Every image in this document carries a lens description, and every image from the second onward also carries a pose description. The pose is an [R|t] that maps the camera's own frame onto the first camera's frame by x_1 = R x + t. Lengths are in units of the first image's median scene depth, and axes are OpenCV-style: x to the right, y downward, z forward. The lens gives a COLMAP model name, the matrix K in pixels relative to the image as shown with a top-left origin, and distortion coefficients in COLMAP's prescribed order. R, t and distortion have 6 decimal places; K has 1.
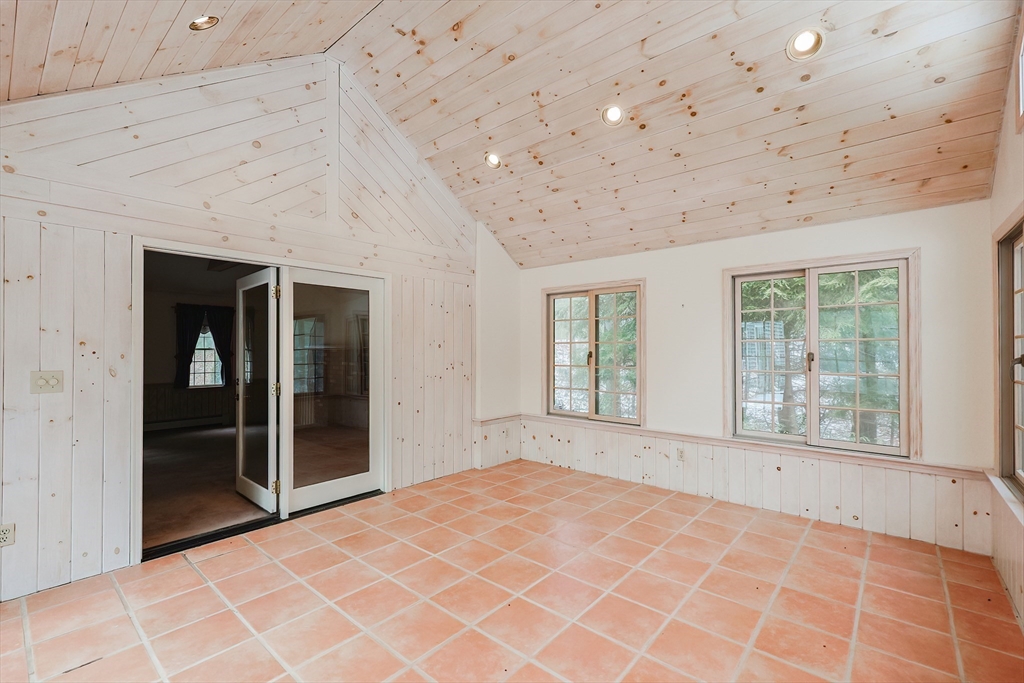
lens RADIAL K [[449.5, 0, 513.4], [0, 449.5, 343.3], [0, 0, 1]] dist [0.001104, 0.000010]
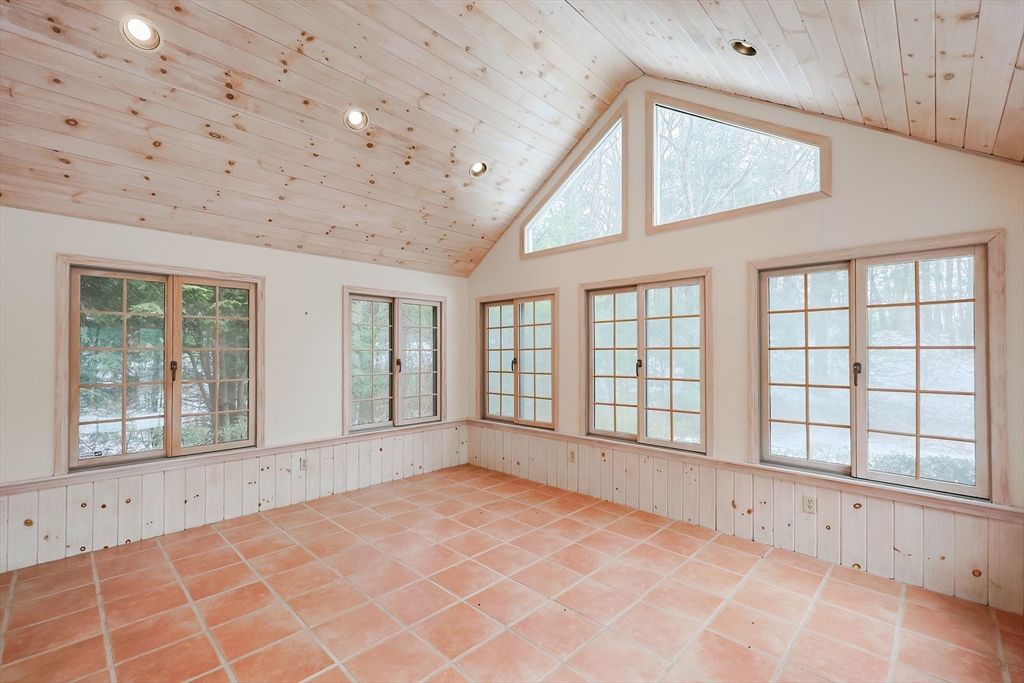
lens RADIAL K [[438.5, 0, 517.5], [0, 438.5, 345.1], [0, 0, 1]] dist [0.000617, 0.000229]
pose [[0.052333, 0.022460, 0.998377, -0.682913], [-0.006774, 0.999732, -0.022136, 0.005570], [-0.998607, -0.005604, 0.052471, 0.575842]]
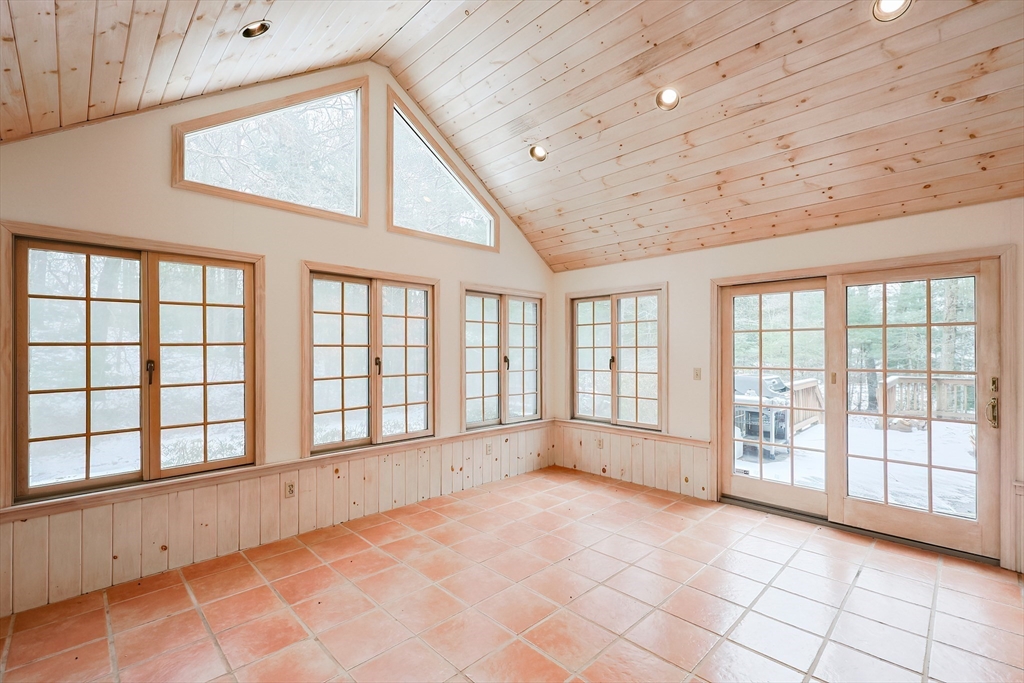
lens RADIAL K [[449.5, 0, 513.4], [0, 449.5, 343.3], [0, 0, 1]] dist [0.001104, 0.000010]
pose [[-0.996705, 0.005843, 0.080905, 0.033733], [0.004234, 0.999790, -0.020045, 0.005044], [-0.081005, -0.019637, -0.996520, 1.400319]]
